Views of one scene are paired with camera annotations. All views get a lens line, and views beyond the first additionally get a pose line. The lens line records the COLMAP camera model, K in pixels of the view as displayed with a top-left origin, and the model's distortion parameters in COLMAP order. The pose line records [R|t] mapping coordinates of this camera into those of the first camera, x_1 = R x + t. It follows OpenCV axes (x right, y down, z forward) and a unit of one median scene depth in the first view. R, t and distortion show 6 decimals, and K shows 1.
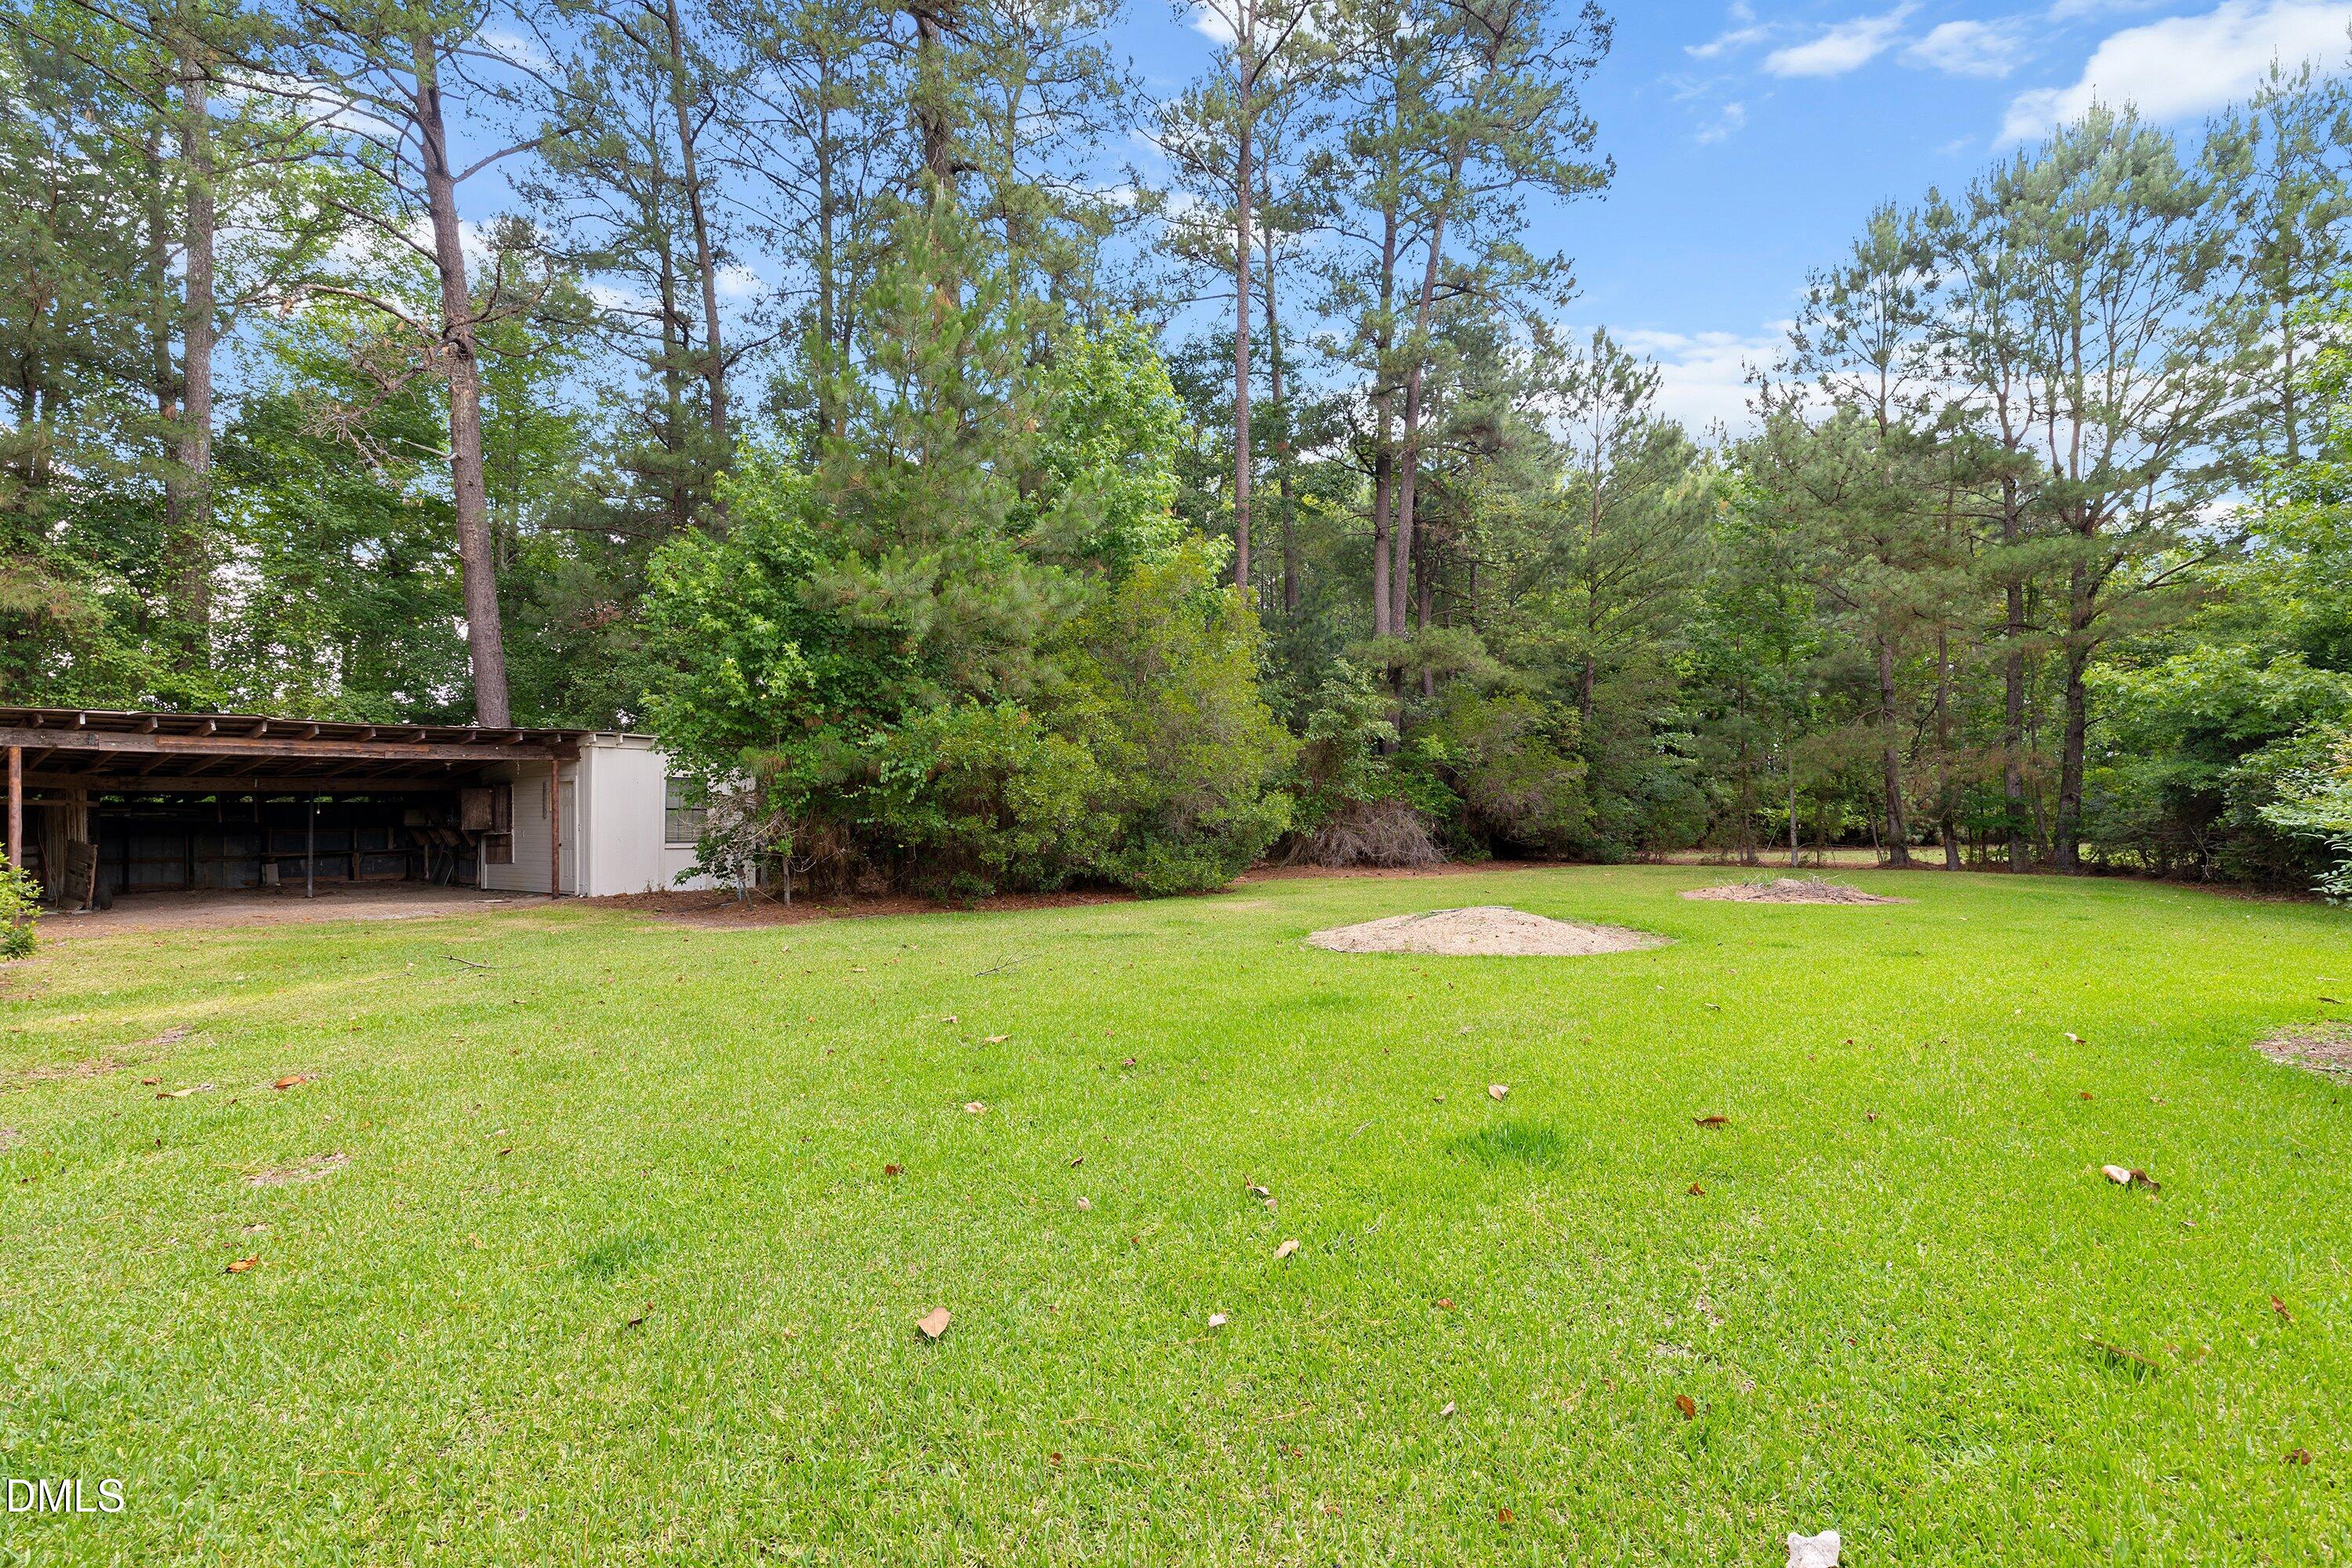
lens RADIAL K [[1044.2, 0, 1184.2], [0, 1044.2, 837.9], [0, 0, 1]] dist [0.001187, 0.000344]
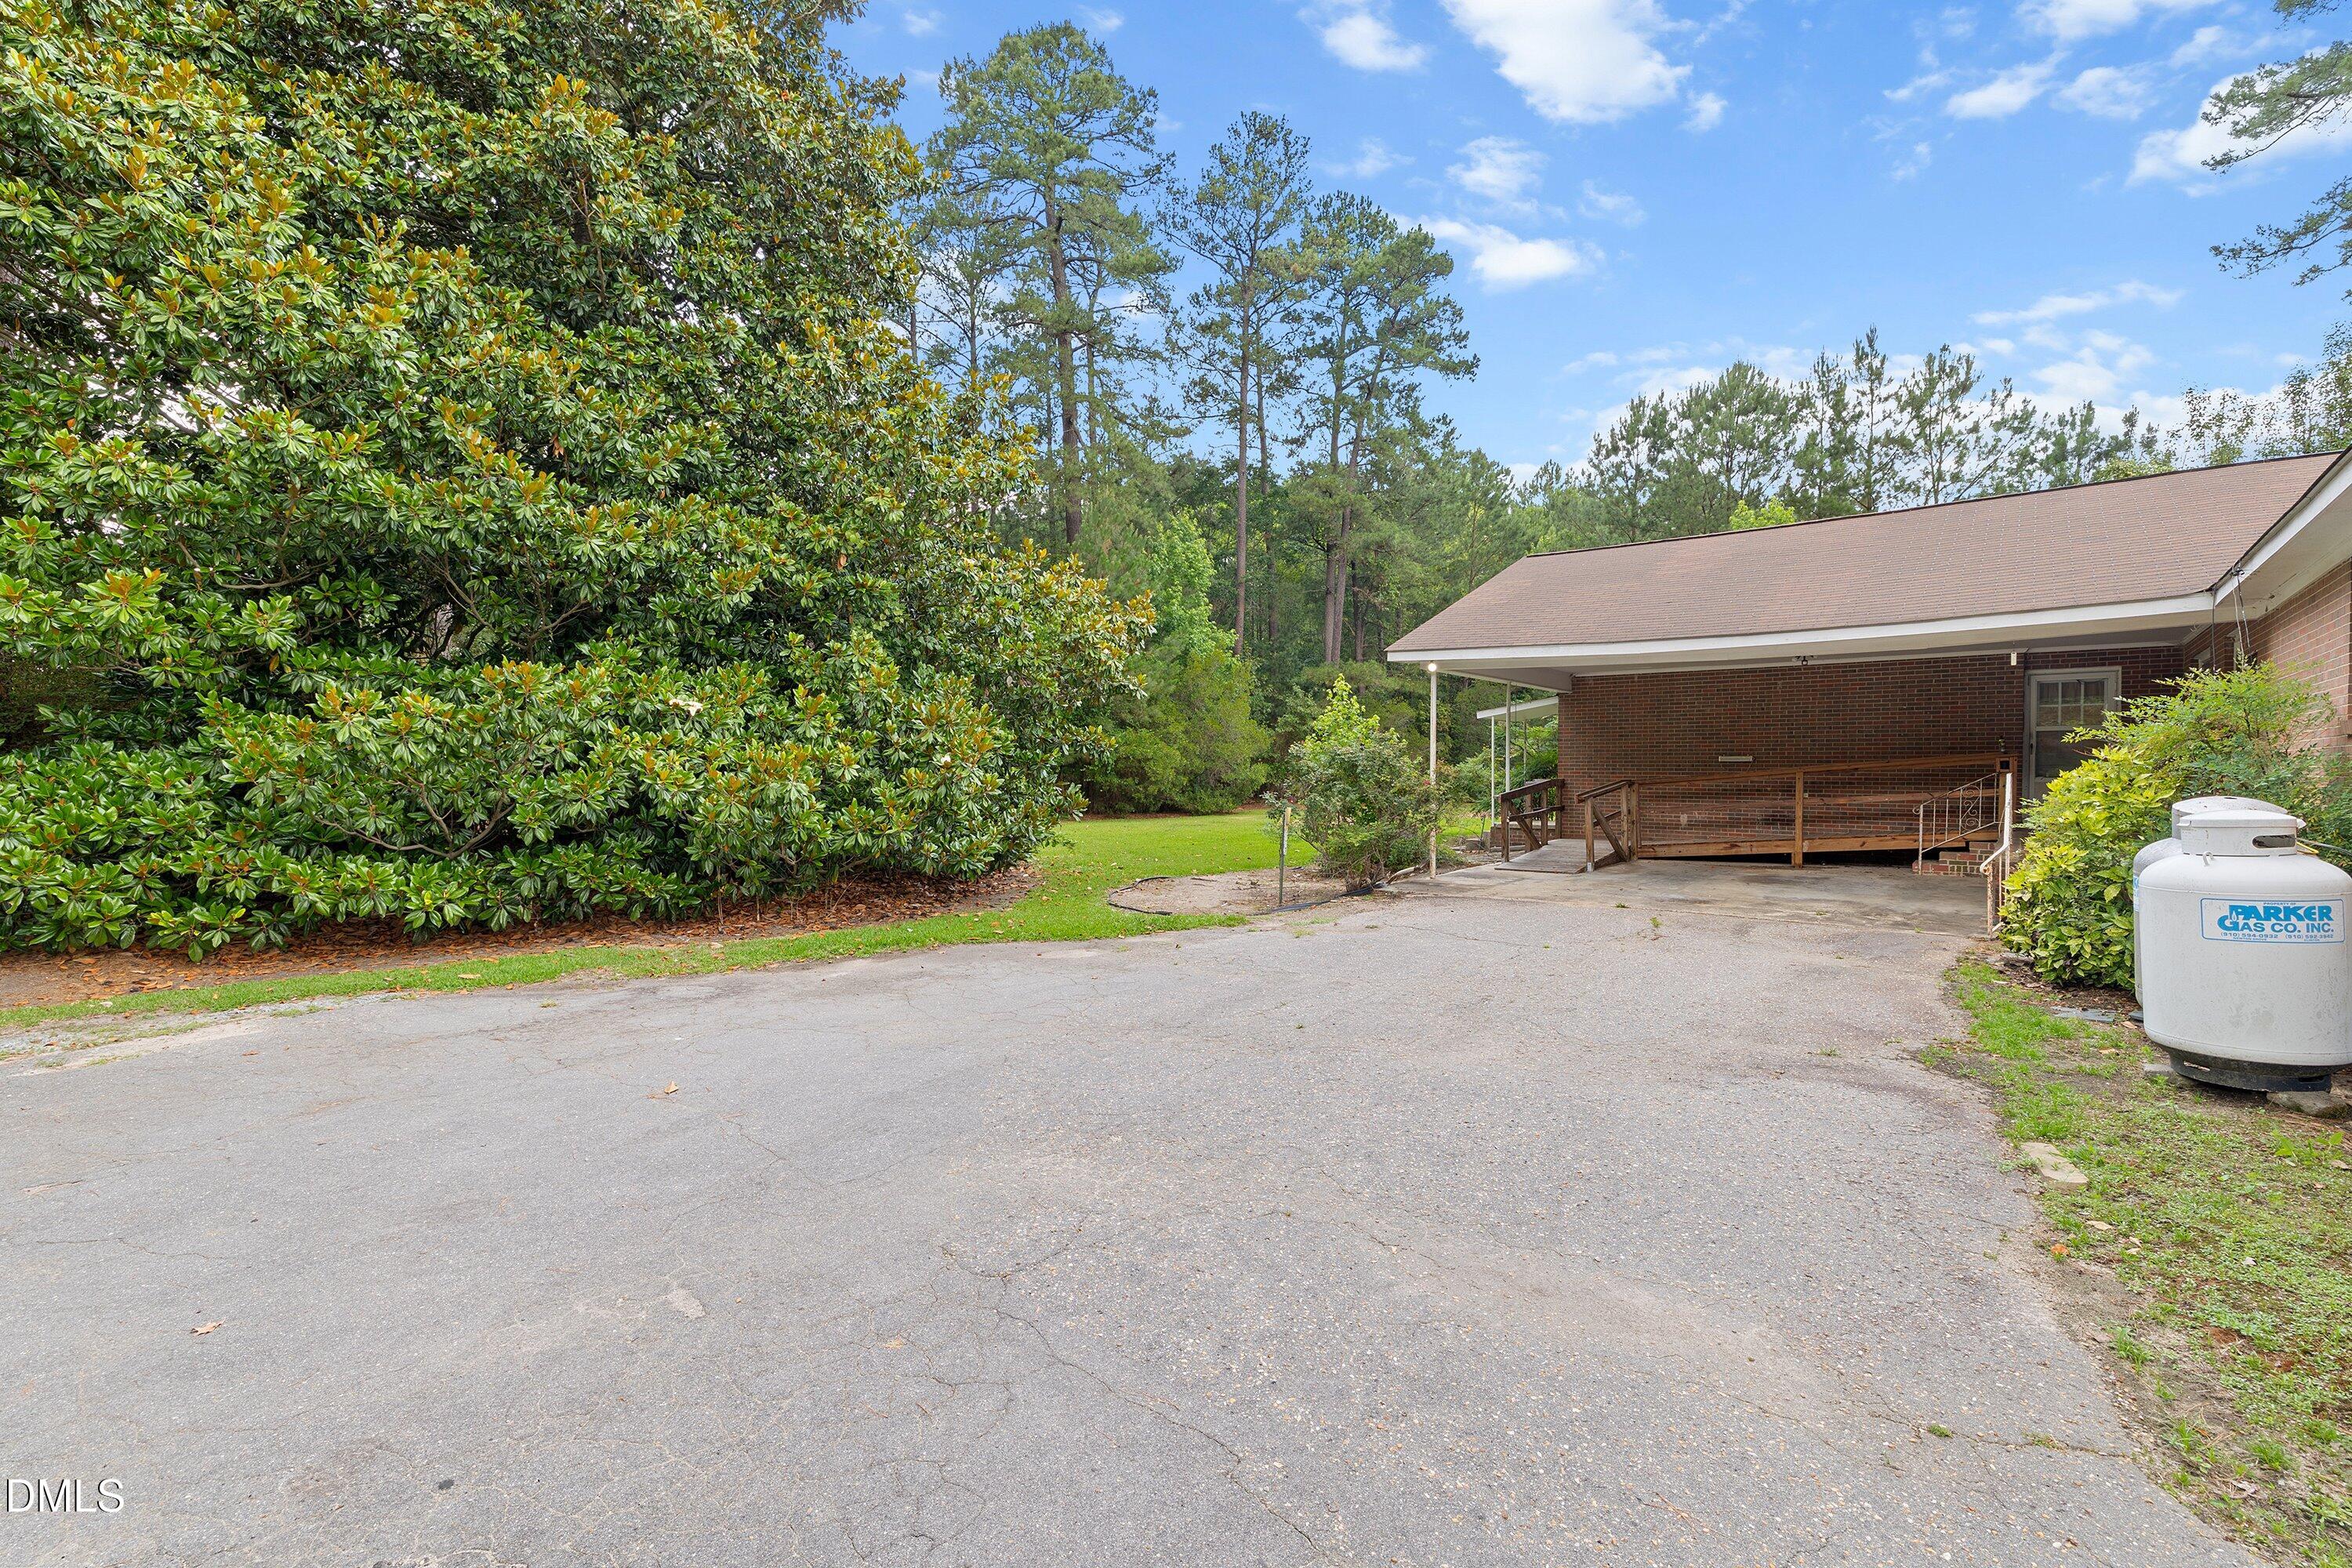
lens RADIAL K [[1028.0, 0, 1176.0], [0, 1028.0, 784.0], [0, 0, 1]] dist [-0.000770, 0.000753]
pose [[0.999982, 0.005718, 0.001574, -0.095195], [-0.005722, 0.999980, 0.002729, -0.013623], [-0.001559, -0.002738, 0.999995, -1.245078]]
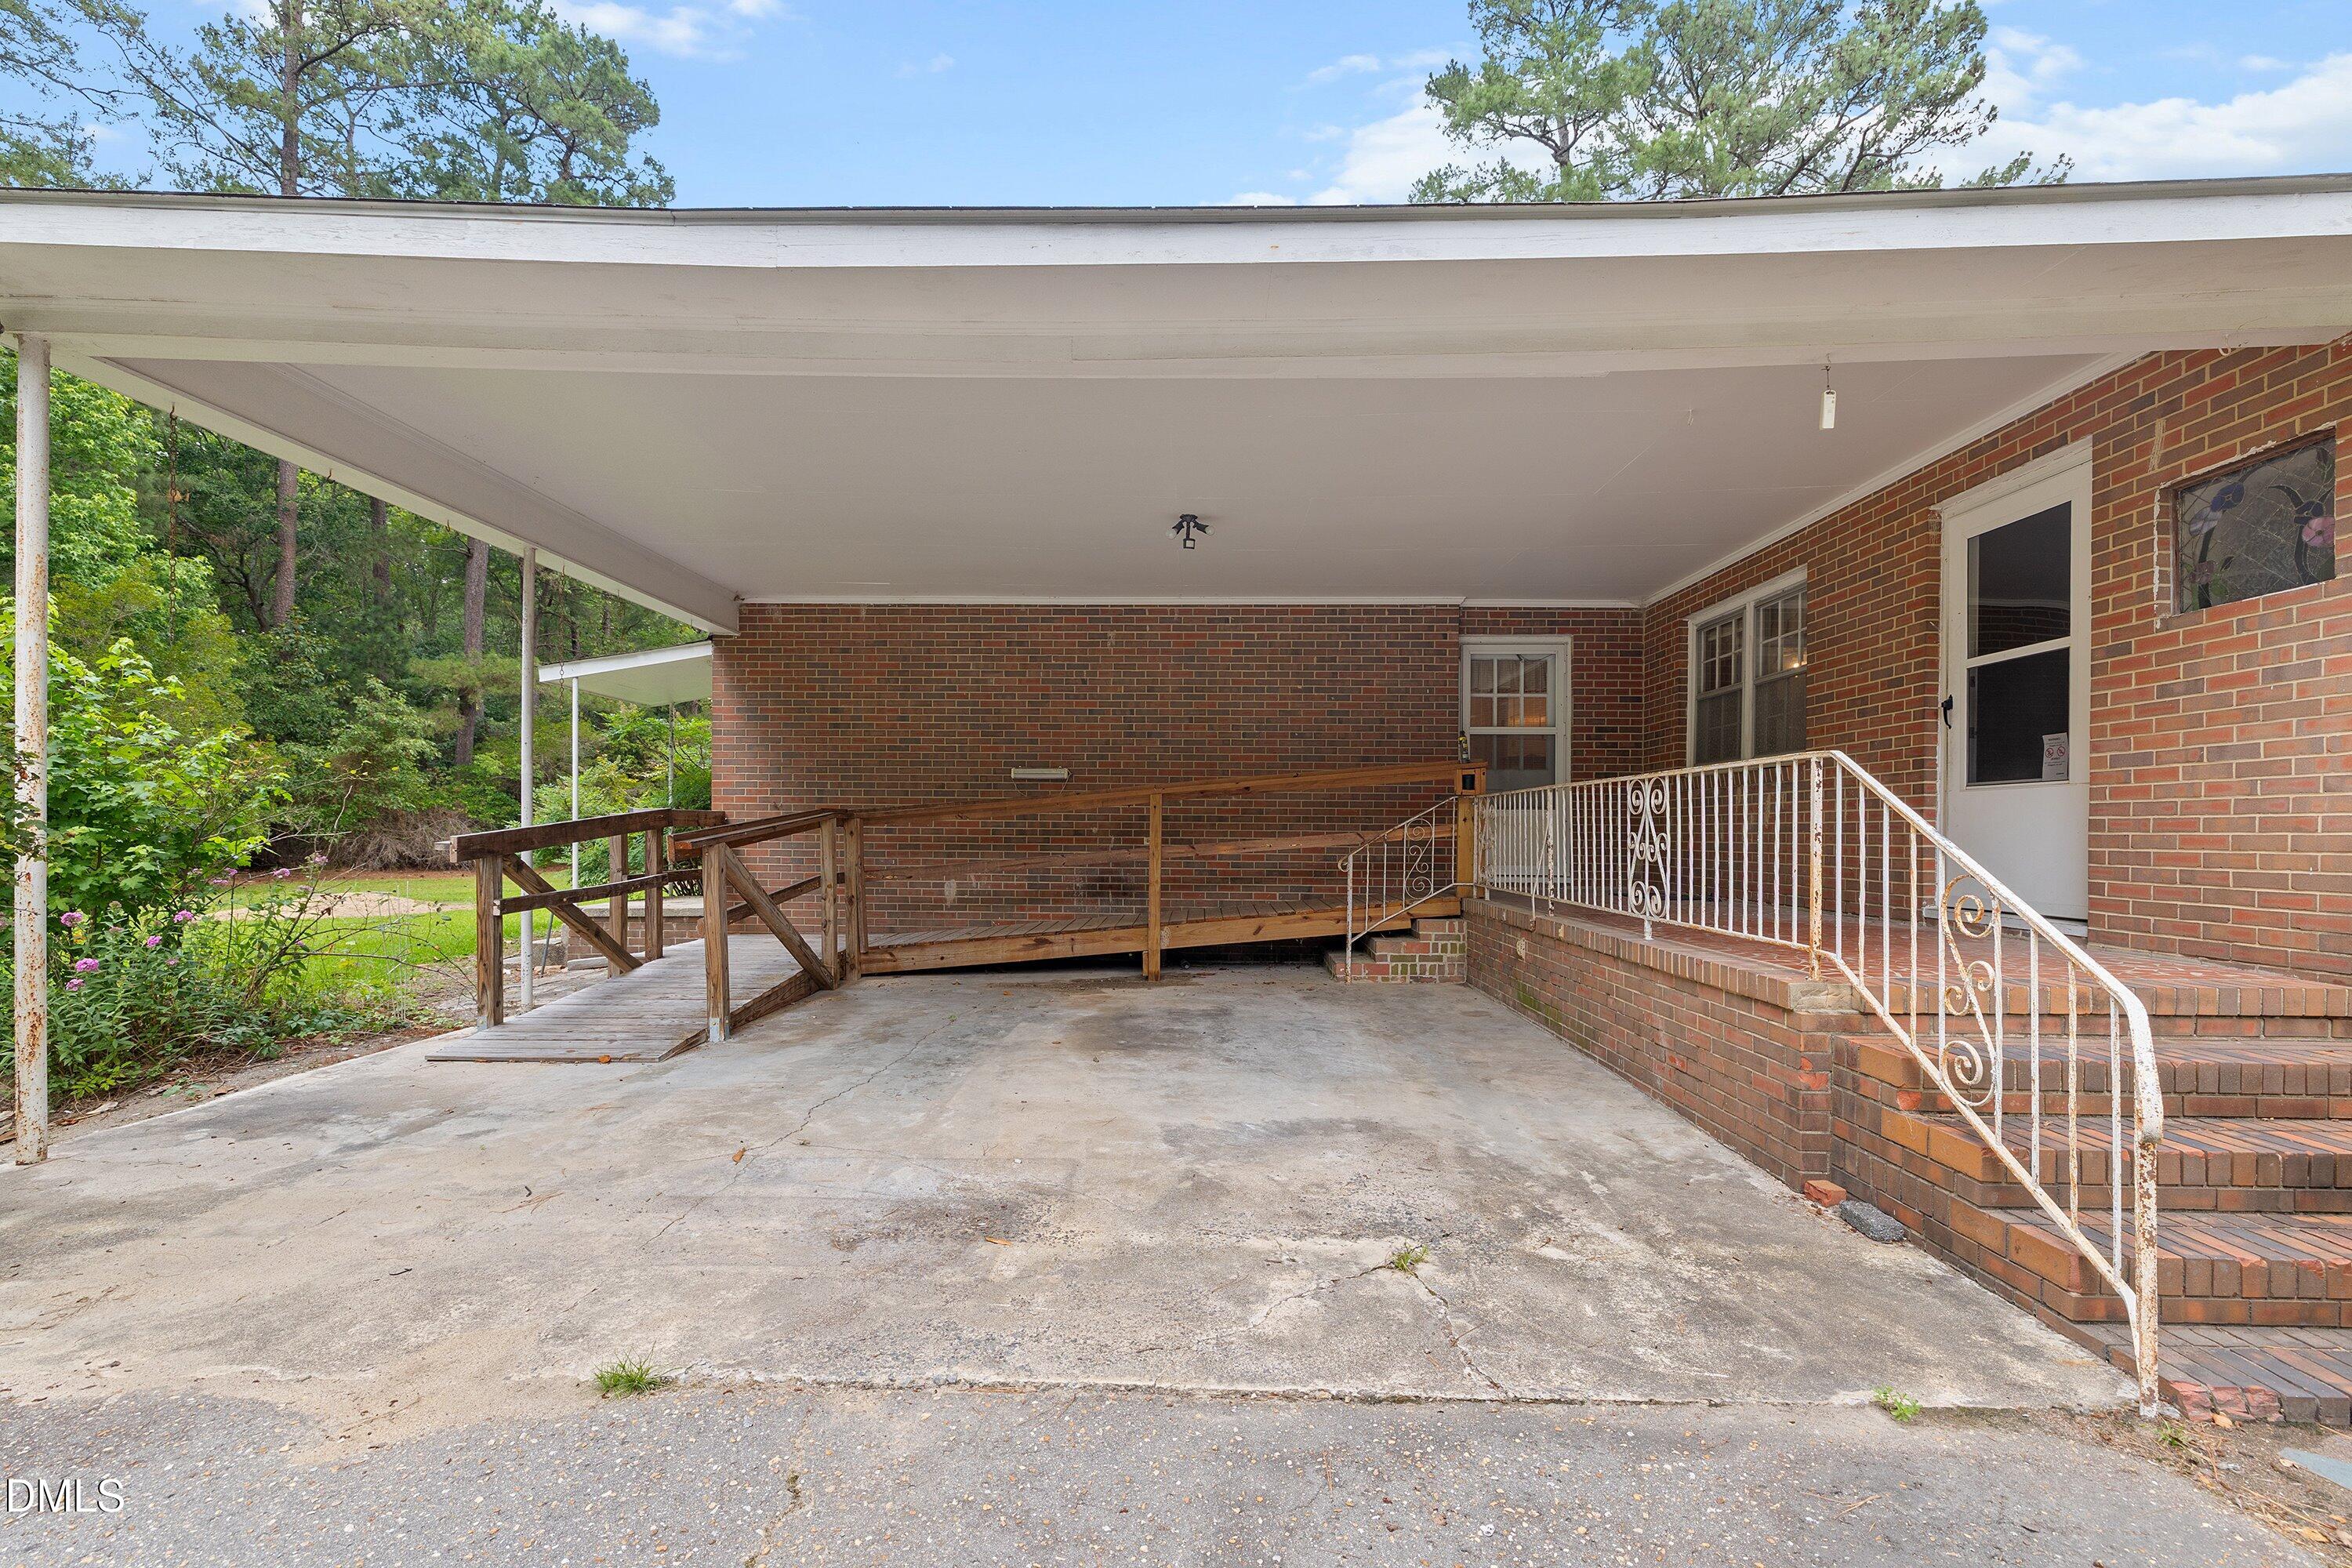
lens RADIAL K [[1044.2, 0, 1184.2], [0, 1044.2, 837.9], [0, 0, 1]] dist [0.001187, 0.000344]
pose [[0.782578, 0.006425, 0.622519, 0.216778], [-0.002189, 0.999969, -0.007570, 0.000739], [-0.622548, 0.004561, 0.782568, -0.628409]]
